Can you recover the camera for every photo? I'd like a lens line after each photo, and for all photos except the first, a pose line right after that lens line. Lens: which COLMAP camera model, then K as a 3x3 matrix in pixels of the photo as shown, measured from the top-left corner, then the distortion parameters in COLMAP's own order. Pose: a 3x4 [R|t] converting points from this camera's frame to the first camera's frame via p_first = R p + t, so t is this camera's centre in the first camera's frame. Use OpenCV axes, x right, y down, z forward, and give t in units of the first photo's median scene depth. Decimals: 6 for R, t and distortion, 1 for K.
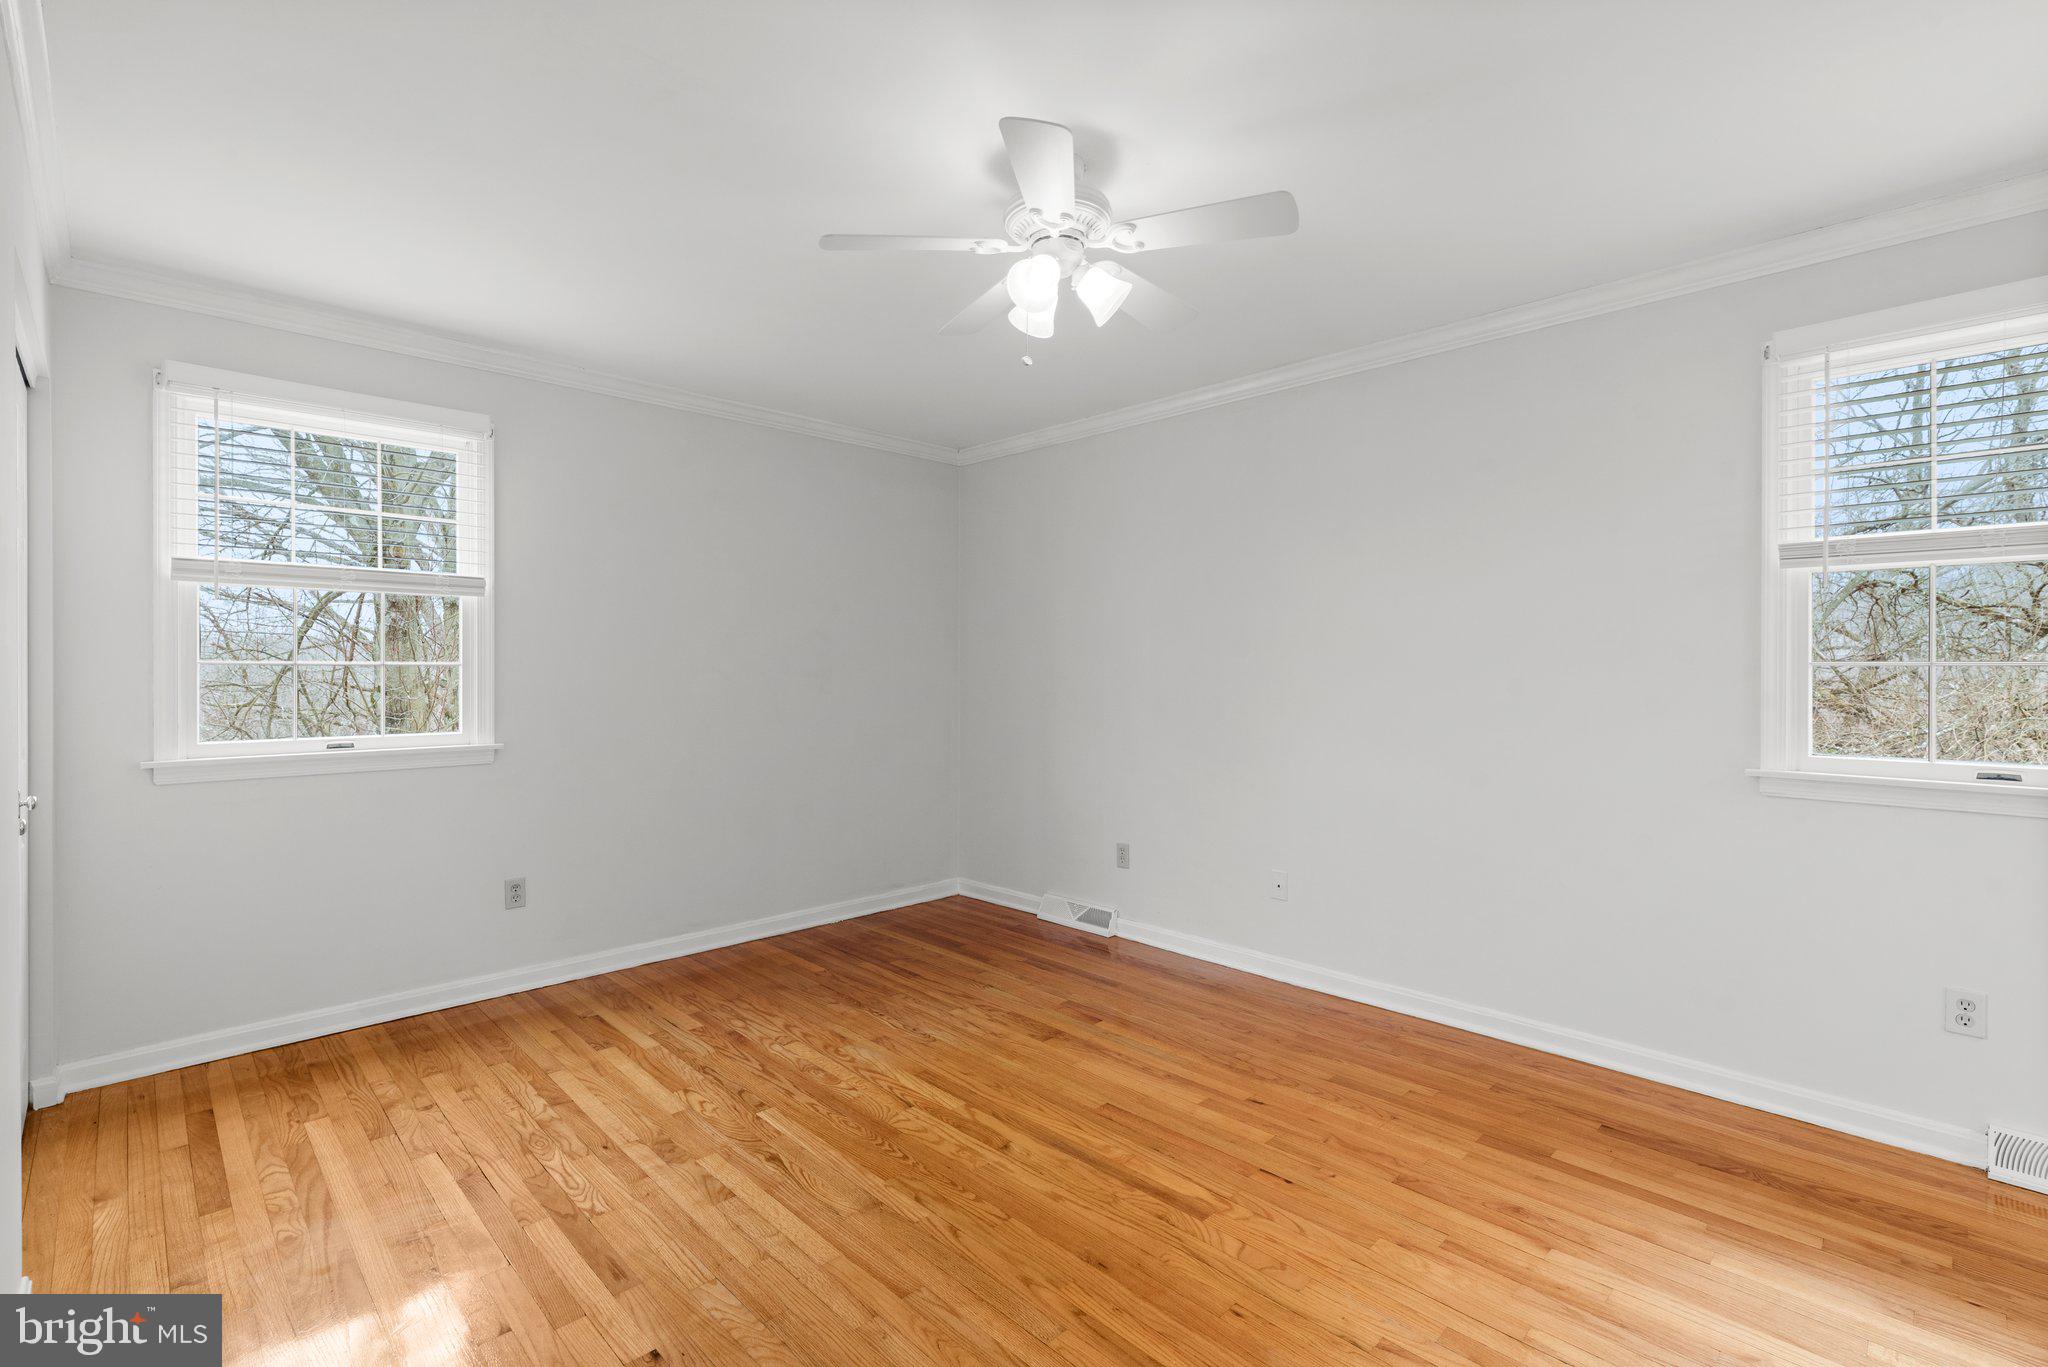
lens RADIAL K [[927.5, 0, 1029.7], [0, 927.5, 672.1], [0, 0, 1]] dist [0.000635, -0.000539]
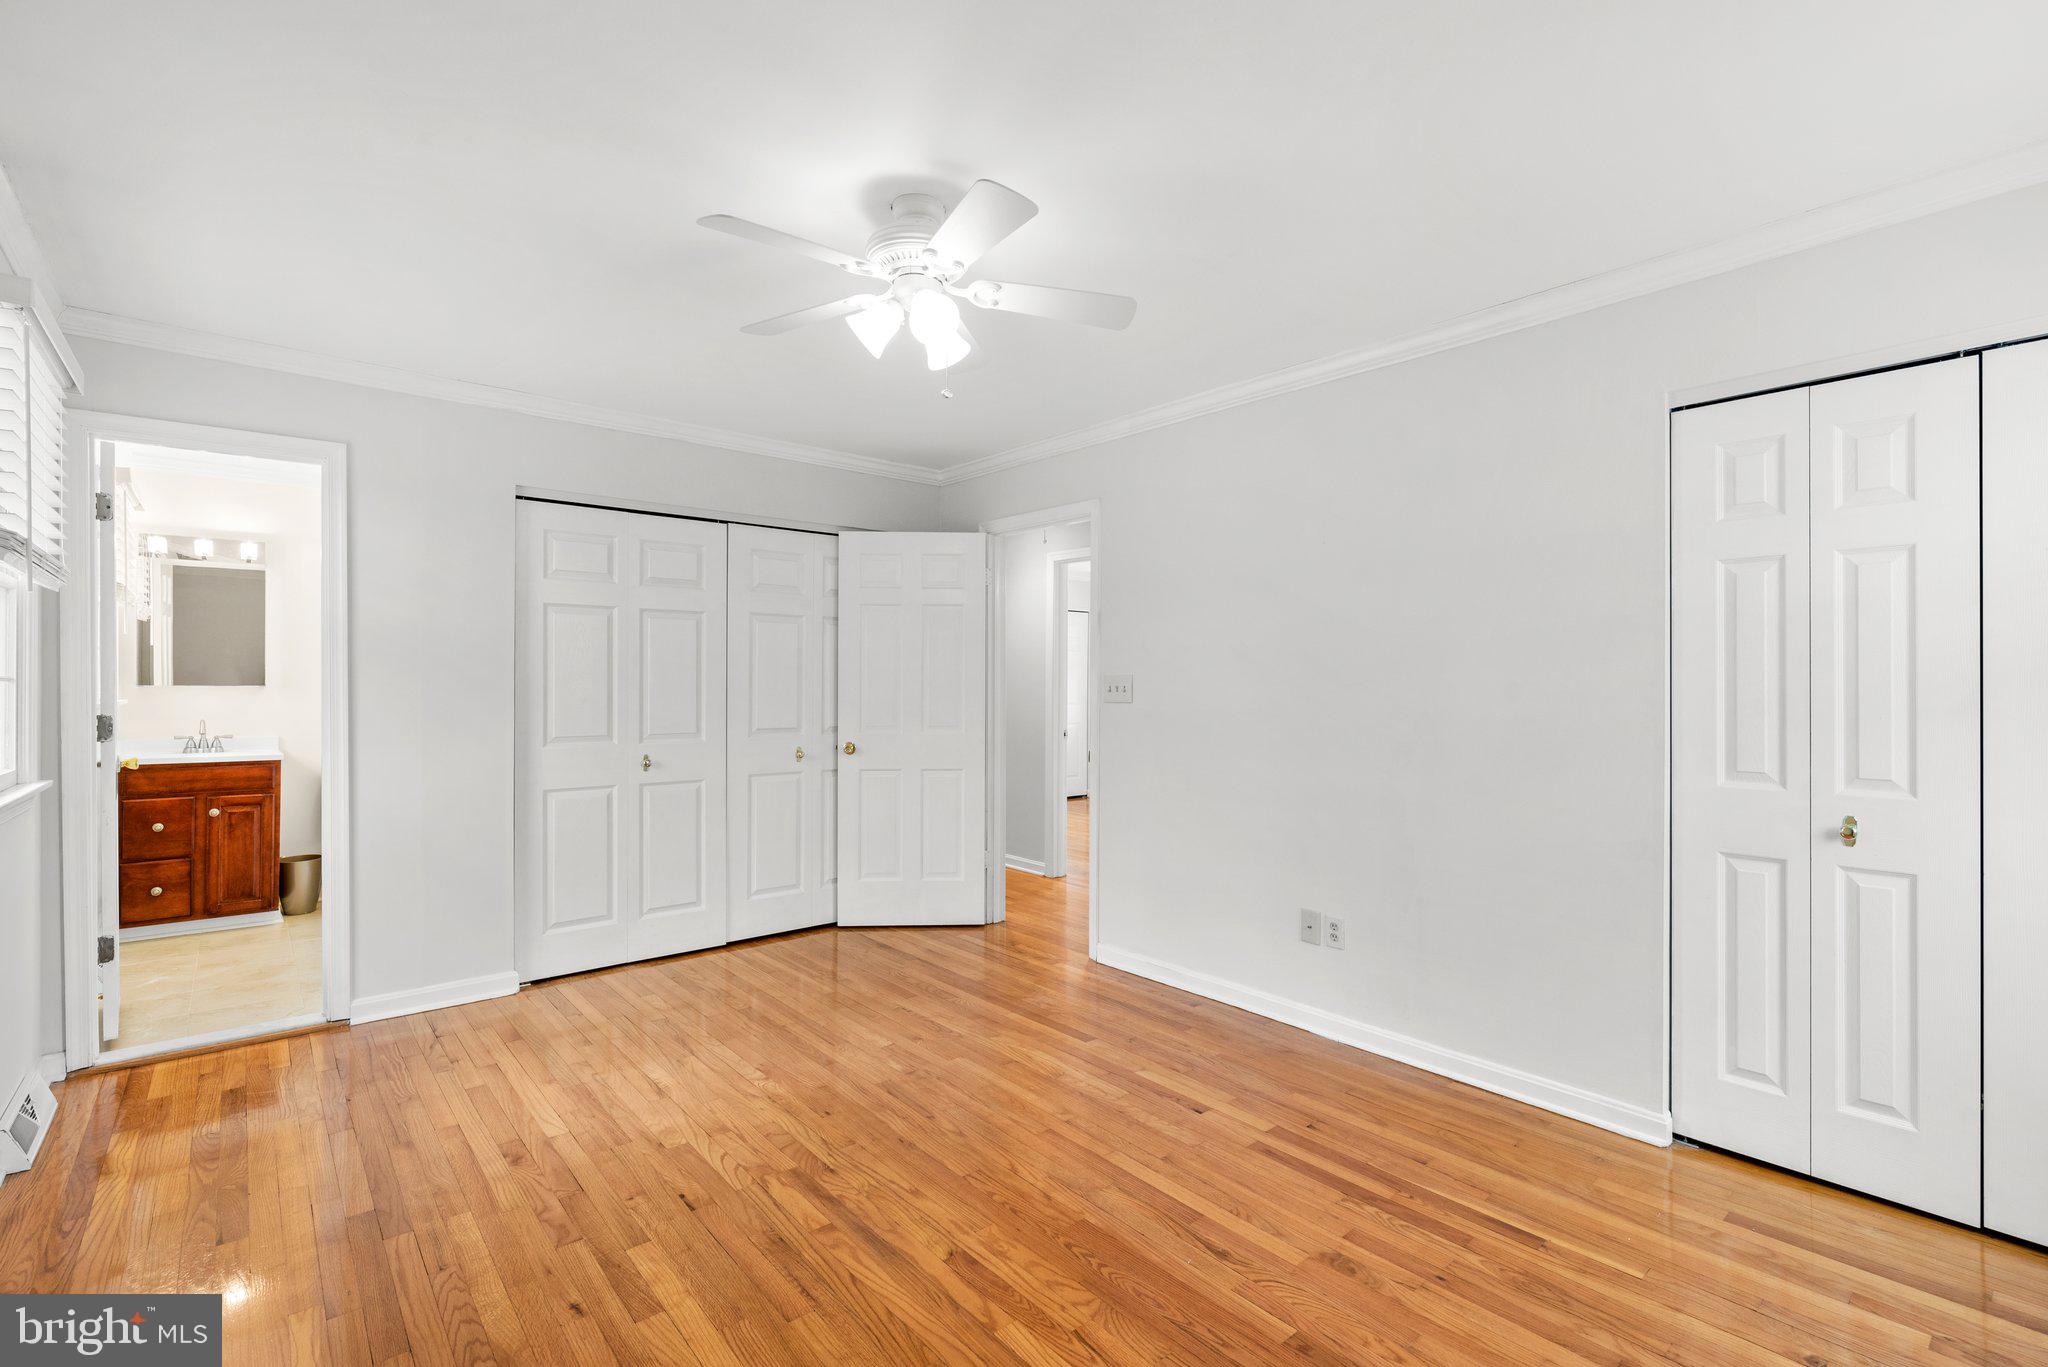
lens RADIAL K [[917.9, 0, 1024.0], [0, 917.9, 683.5], [0, 0, 1]] dist [0.002837, -0.001522]
pose [[-0.997148, -0.003342, 0.075394, -0.125324], [-0.003266, 0.999994, 0.001134, -0.005972], [-0.075398, 0.000885, -0.997153, 1.499807]]
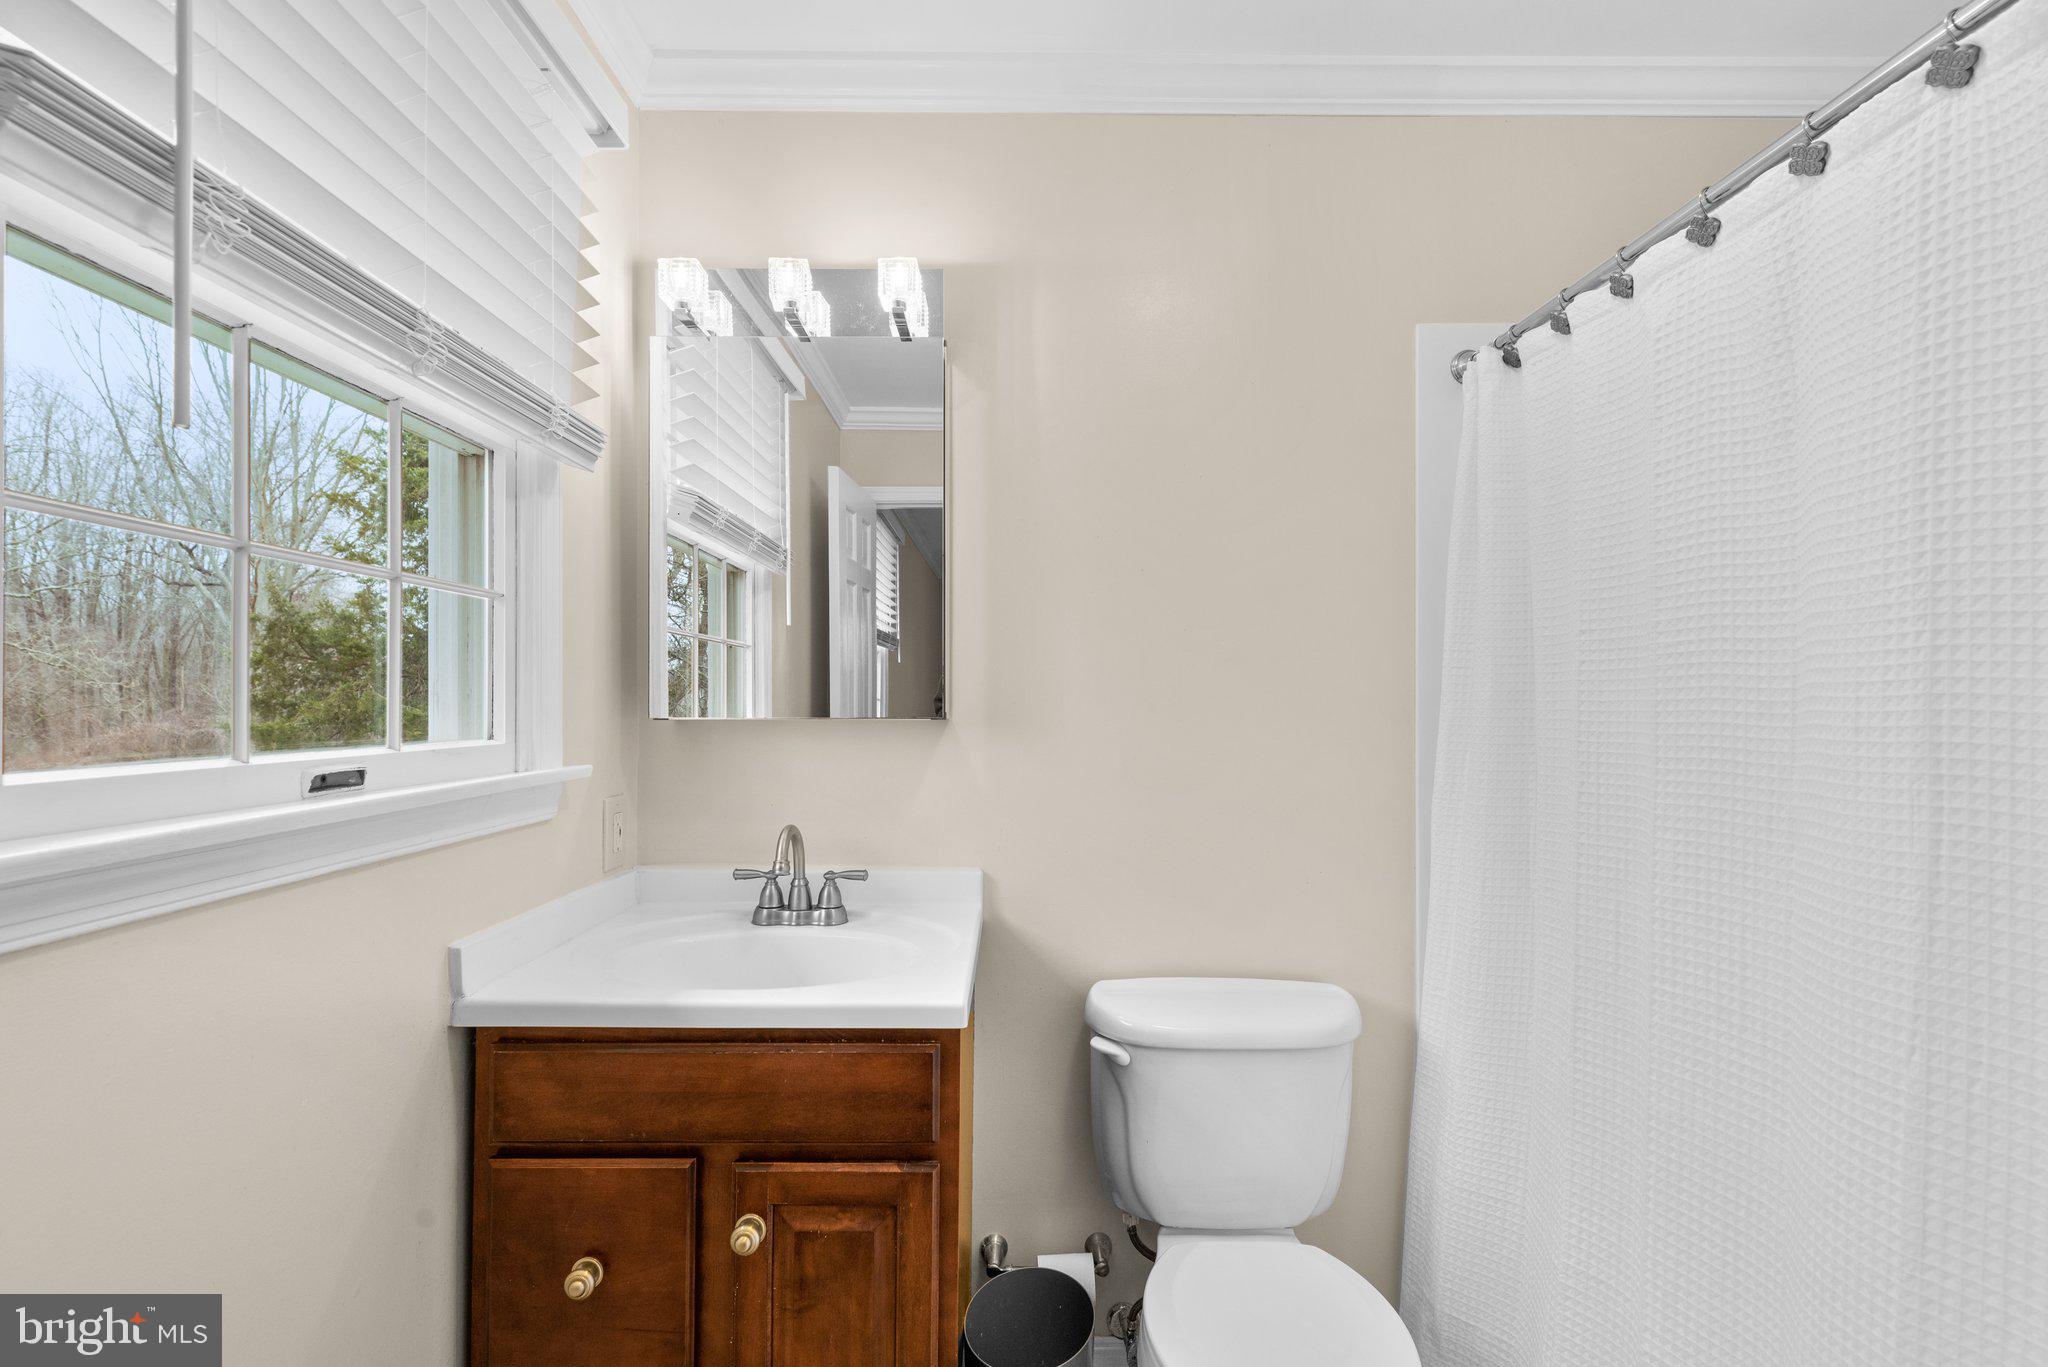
lens RADIAL K [[917.9, 0, 1024.0], [0, 917.9, 683.5], [0, 0, 1]] dist [0.002837, -0.001522]
pose [[-0.717611, 0.007448, 0.696404, 0.989711], [0.001906, 0.999960, -0.008731, -0.008681], [-0.696441, -0.004937, -0.717597, 0.265957]]
